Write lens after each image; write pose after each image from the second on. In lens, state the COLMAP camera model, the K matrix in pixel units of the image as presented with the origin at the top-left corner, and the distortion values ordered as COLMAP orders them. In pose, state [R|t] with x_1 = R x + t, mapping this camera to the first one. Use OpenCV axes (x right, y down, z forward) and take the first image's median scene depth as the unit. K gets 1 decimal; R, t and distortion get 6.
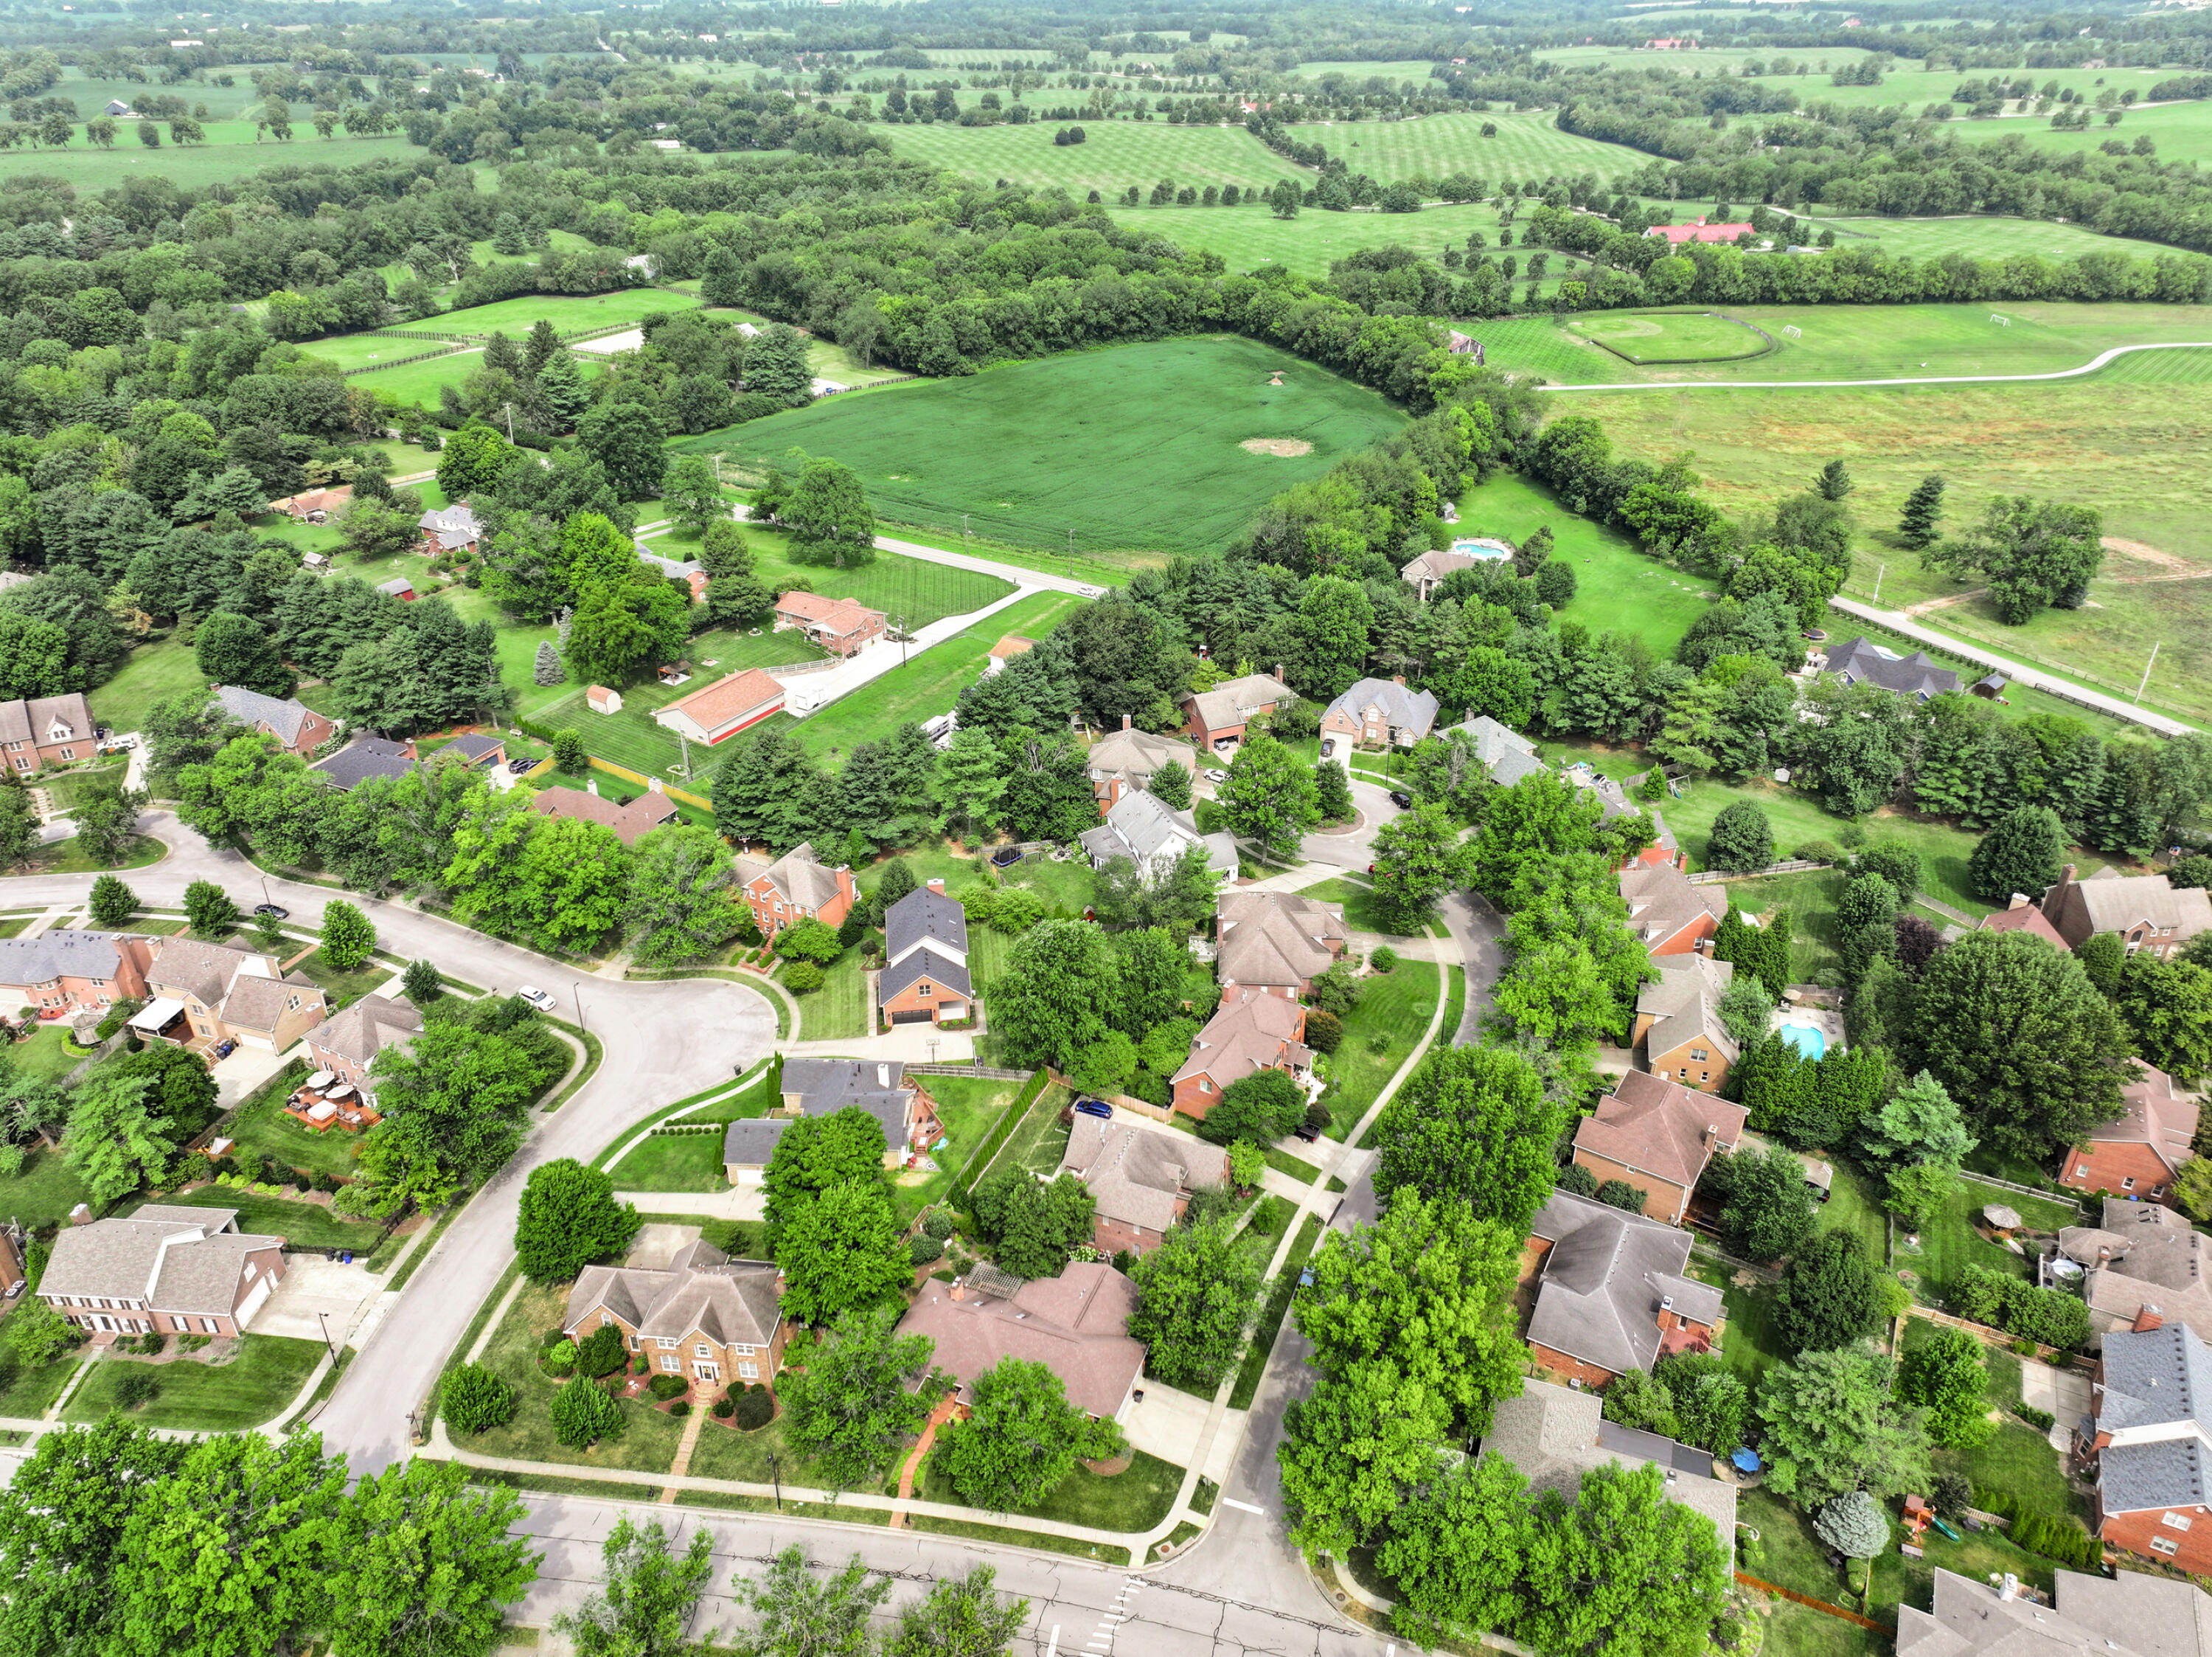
lens RADIAL K [[1551.7, 0, 1106.2], [0, 1551.7, 830.0], [0, 0, 1]] dist [-0.002020, 0.022949]
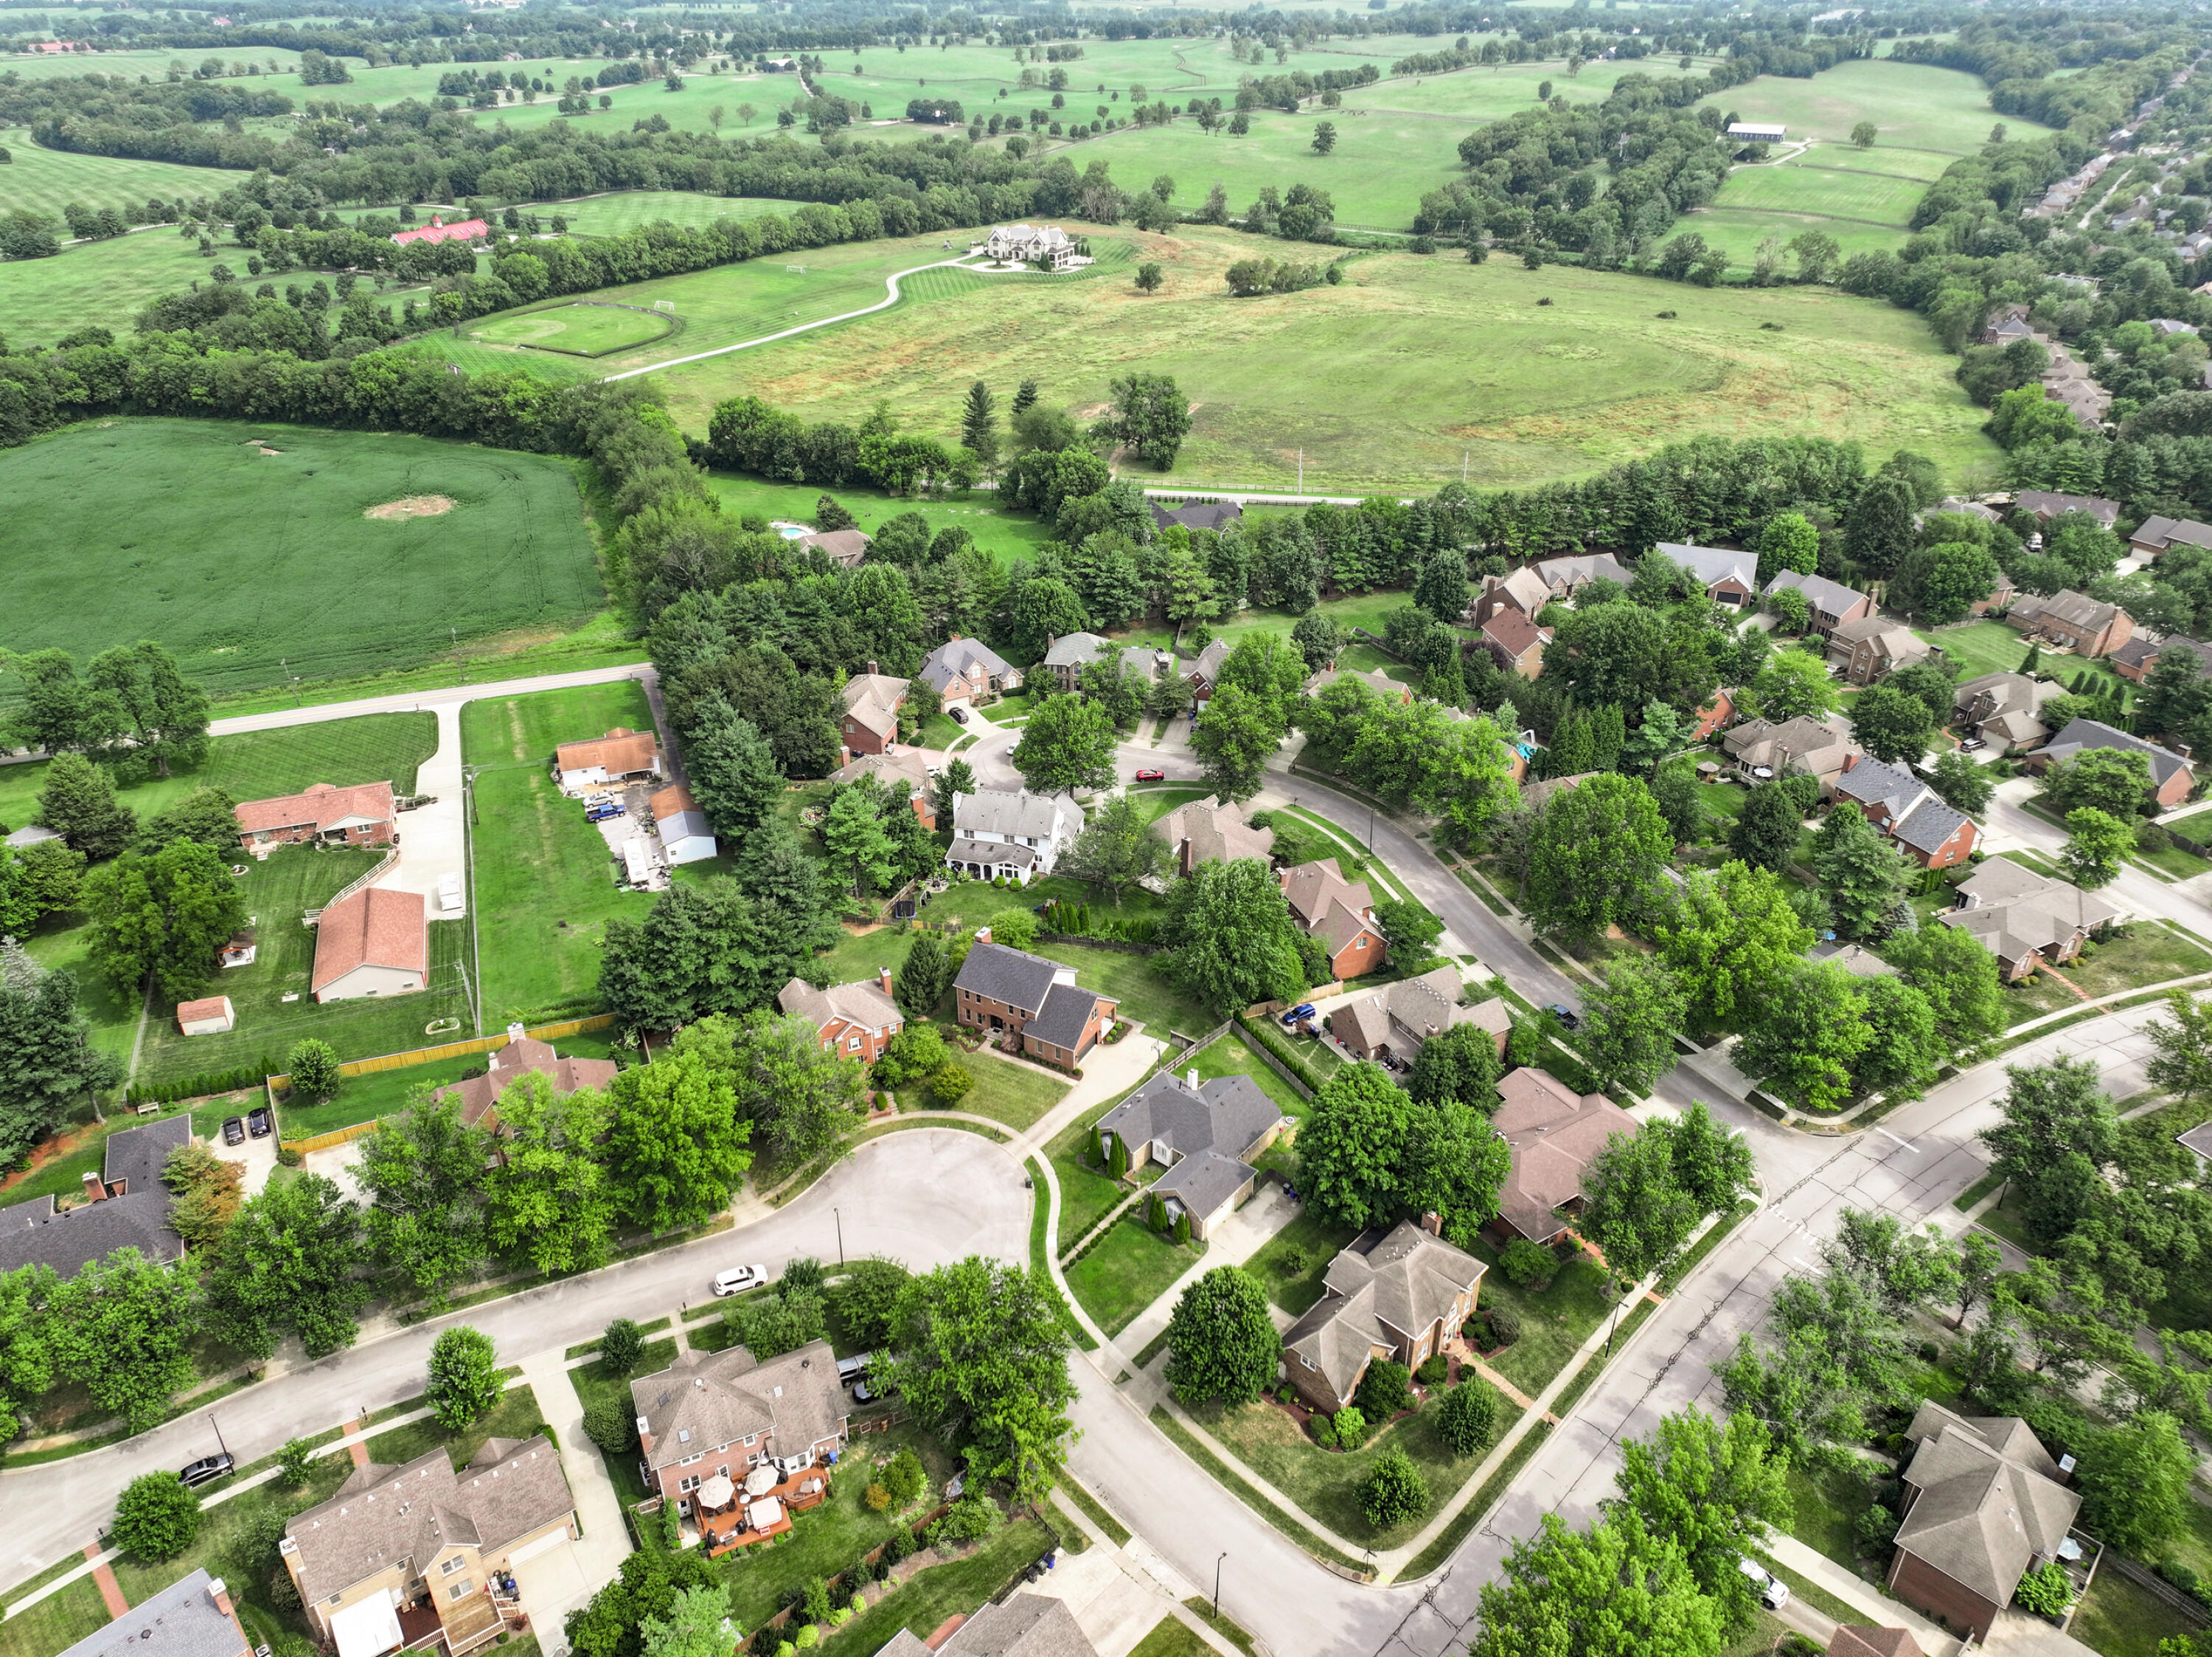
lens RADIAL K [[1551.7, 0, 1107.0], [0, 1551.7, 829.5], [0, 0, 1]] dist [-0.002020, 0.022949]
pose [[0.597290, -0.395116, 0.697946, -0.419193], [0.394626, 0.902382, 0.173137, -0.094274], [-0.698223, 0.172015, 0.694907, 0.165041]]
